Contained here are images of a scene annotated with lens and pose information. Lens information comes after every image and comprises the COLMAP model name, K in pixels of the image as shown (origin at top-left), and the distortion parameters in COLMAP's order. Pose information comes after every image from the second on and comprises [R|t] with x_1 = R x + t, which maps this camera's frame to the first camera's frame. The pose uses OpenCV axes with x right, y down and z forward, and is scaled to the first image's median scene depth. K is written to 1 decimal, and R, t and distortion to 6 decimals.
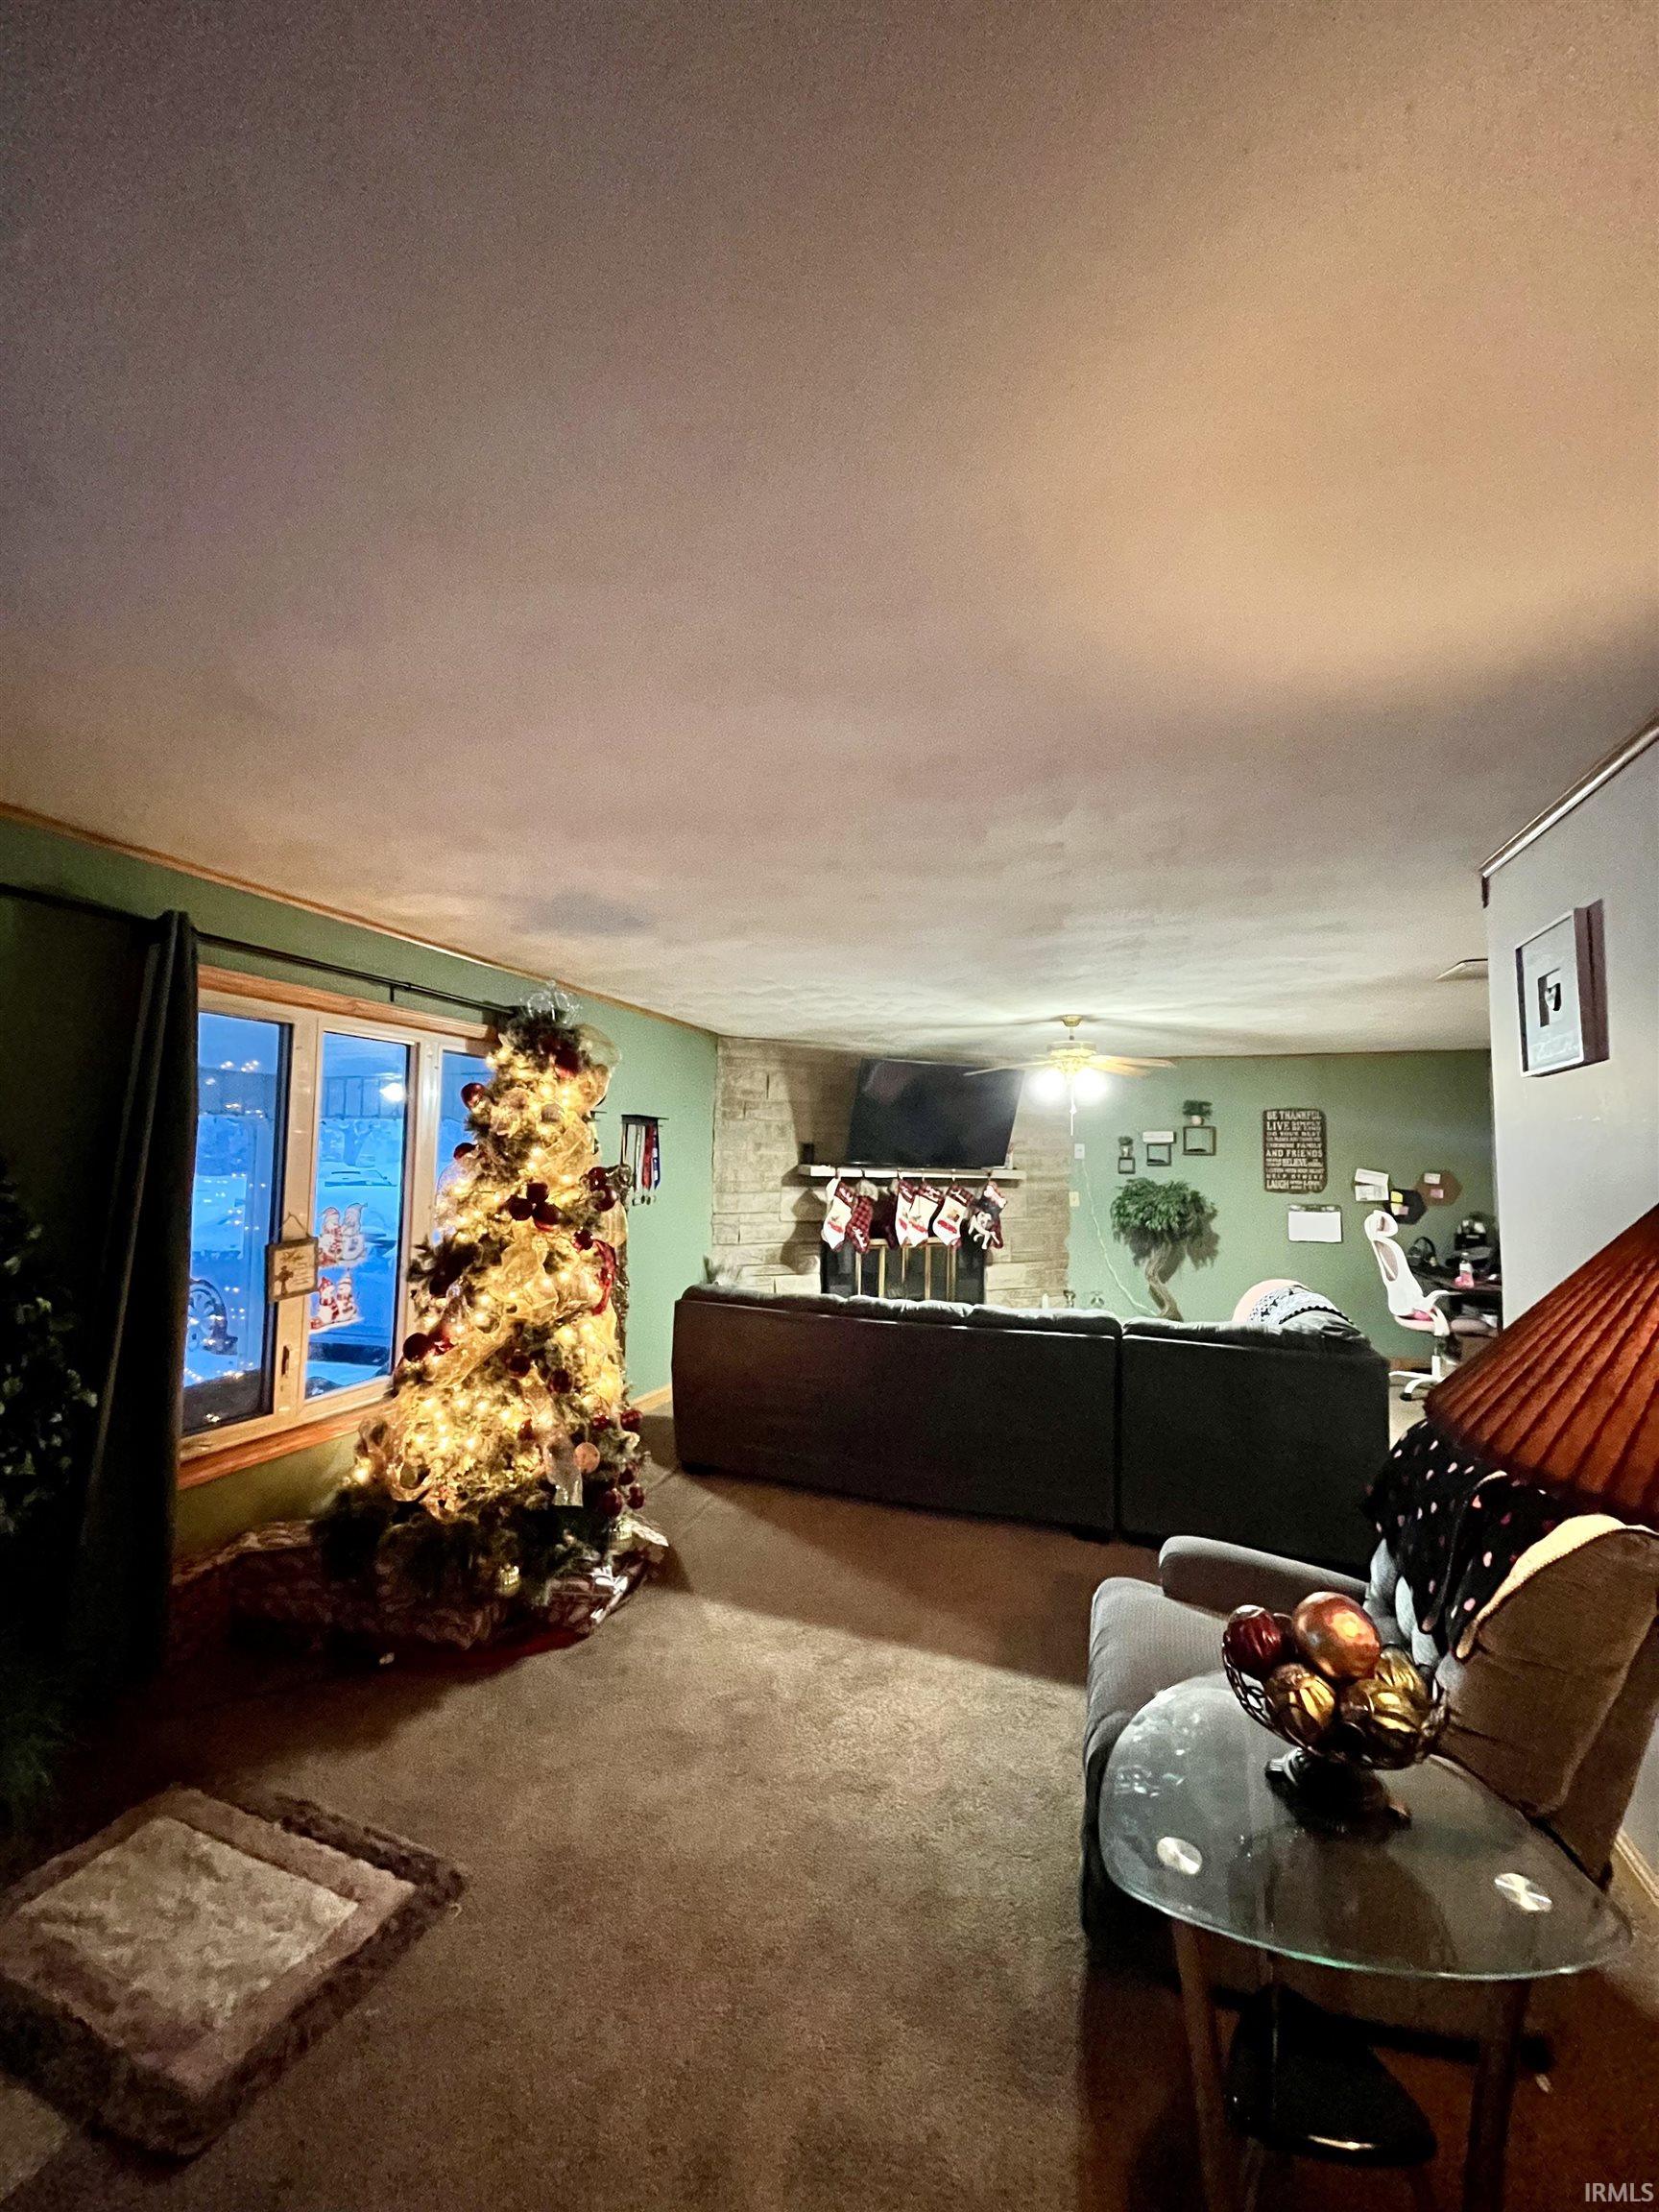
lens RADIAL K [[891.3, 0, 828.2], [0, 891.3, 1110.1], [0, 0, 1]] dist [0.000305, -0.000020]
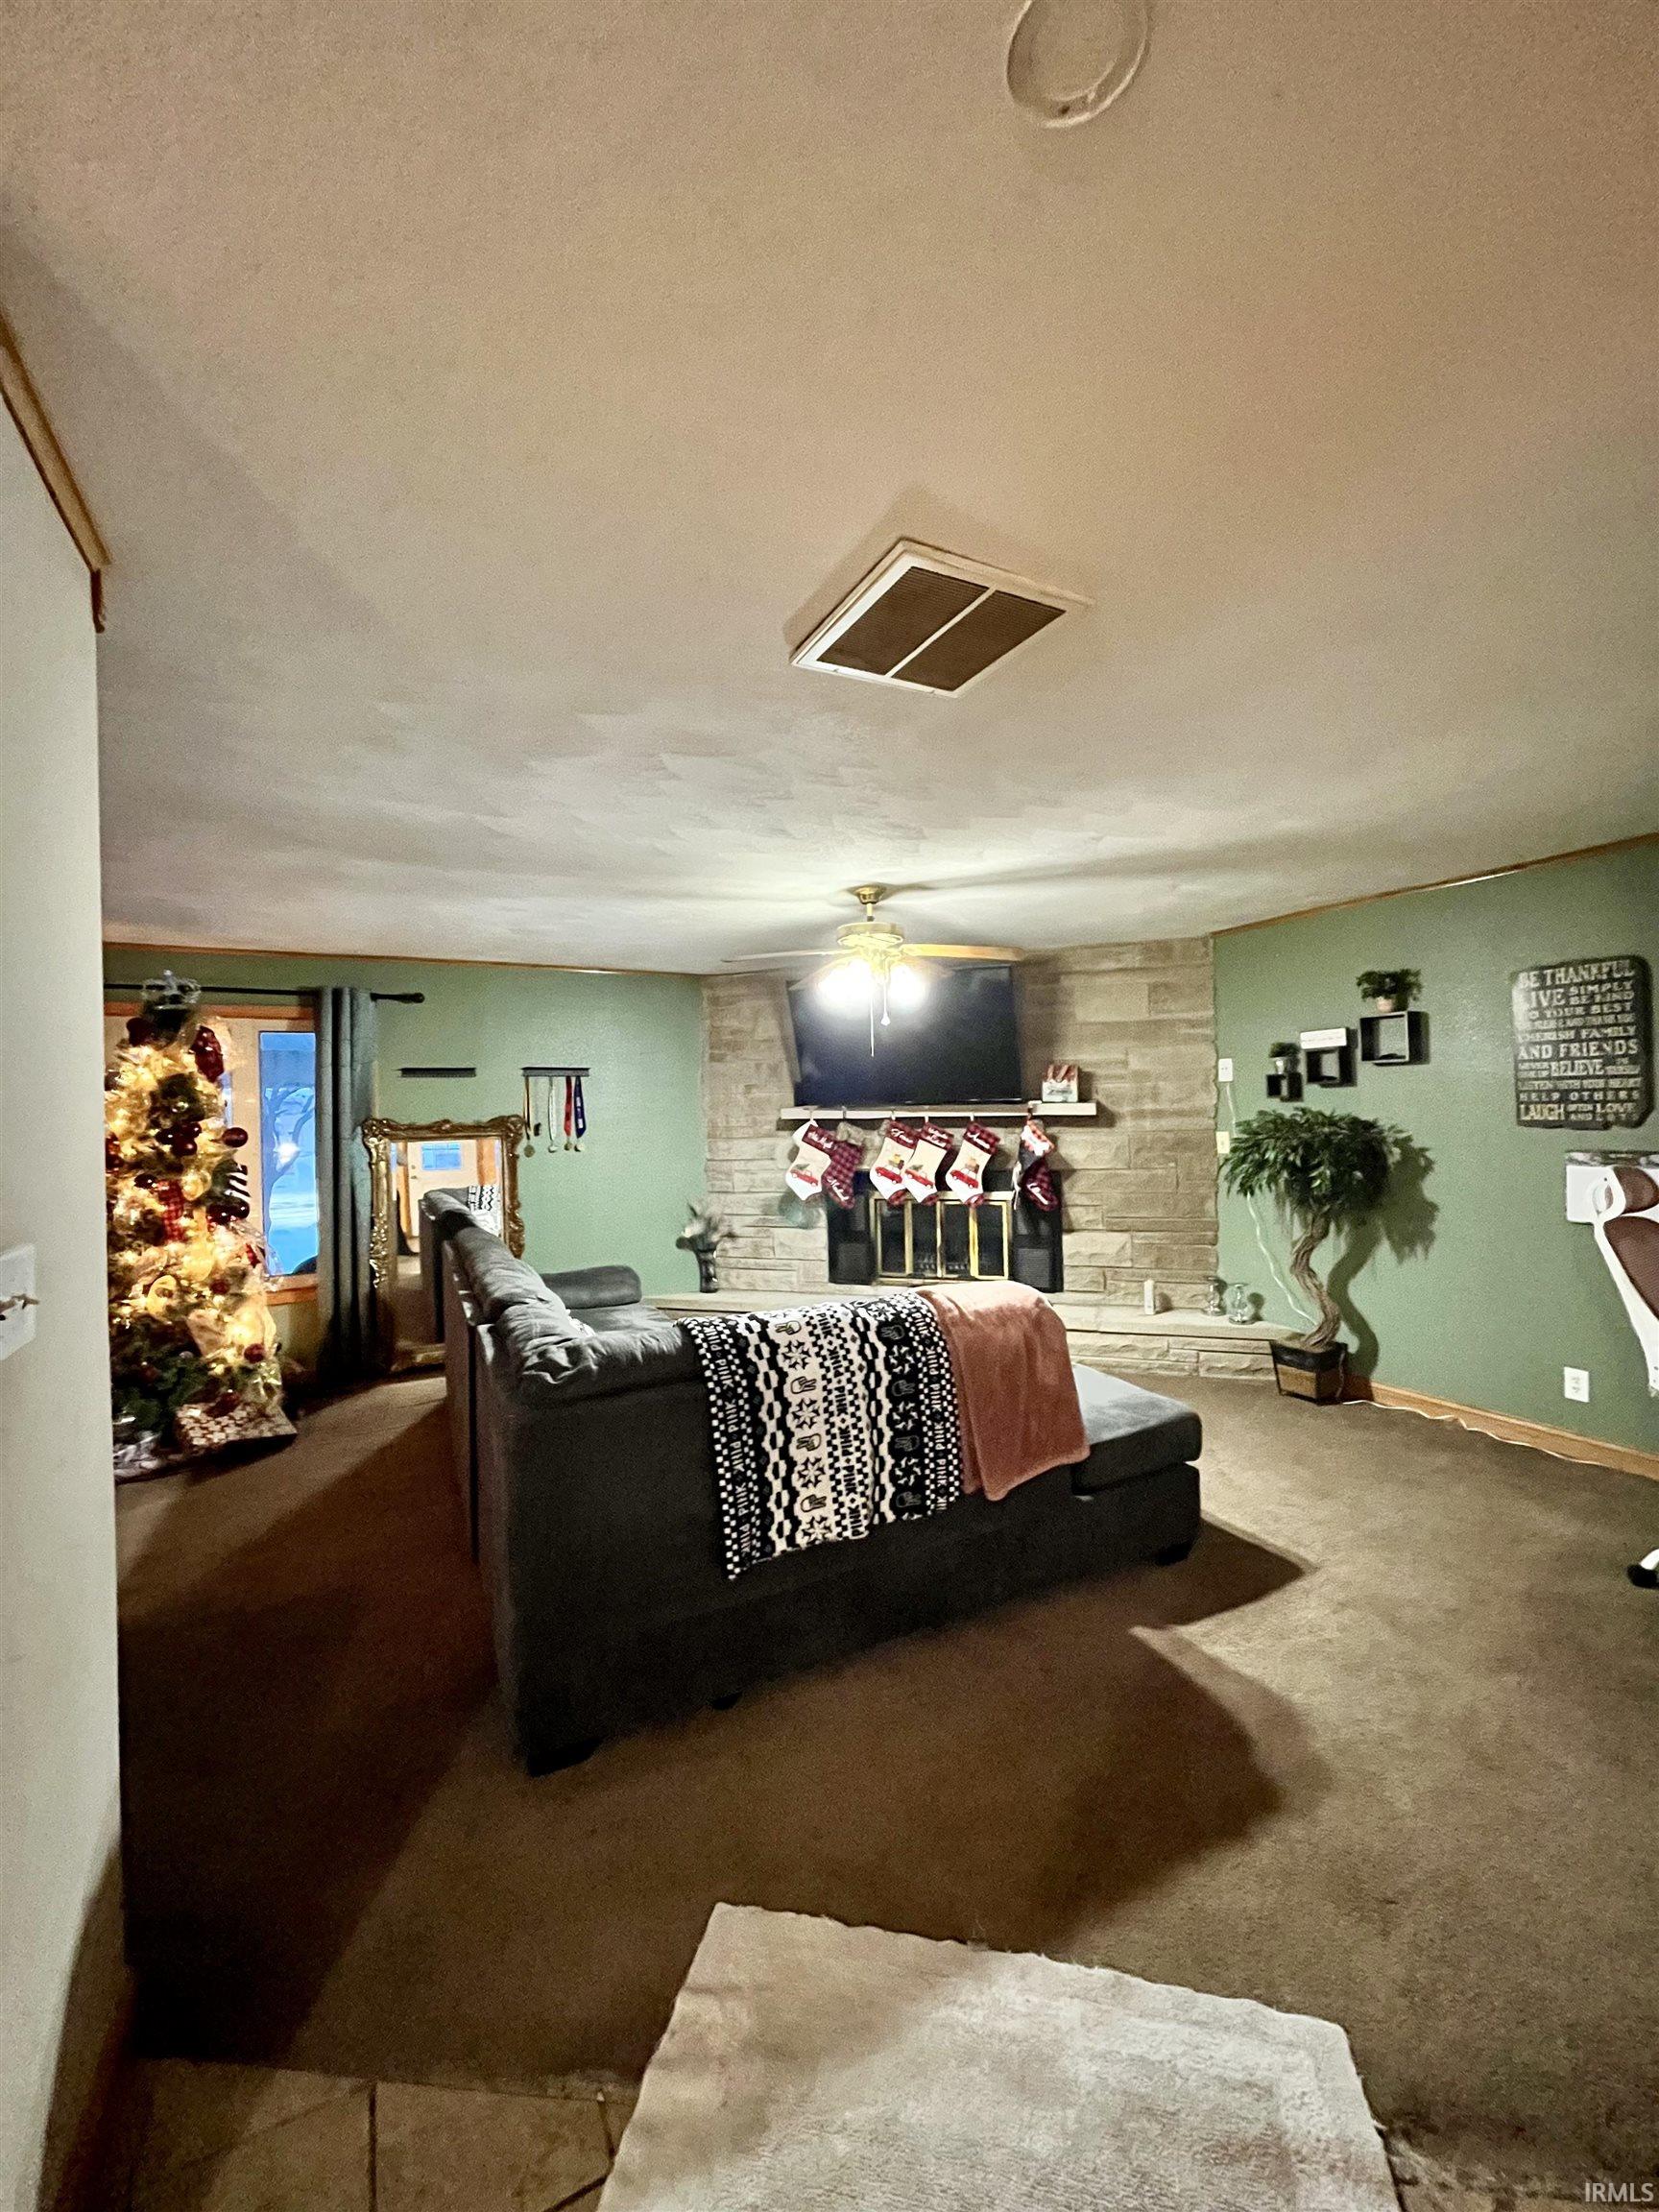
lens RADIAL K [[891.3, 0, 826.1], [0, 891.3, 1099.6], [0, 0, 1]] dist [0.000305, -0.000020]
pose [[0.726695, -0.038726, -0.685868, 0.592330], [0.074576, 0.996956, 0.022725, 0.035127], [0.682900, -0.067663, 0.727371, 0.361000]]
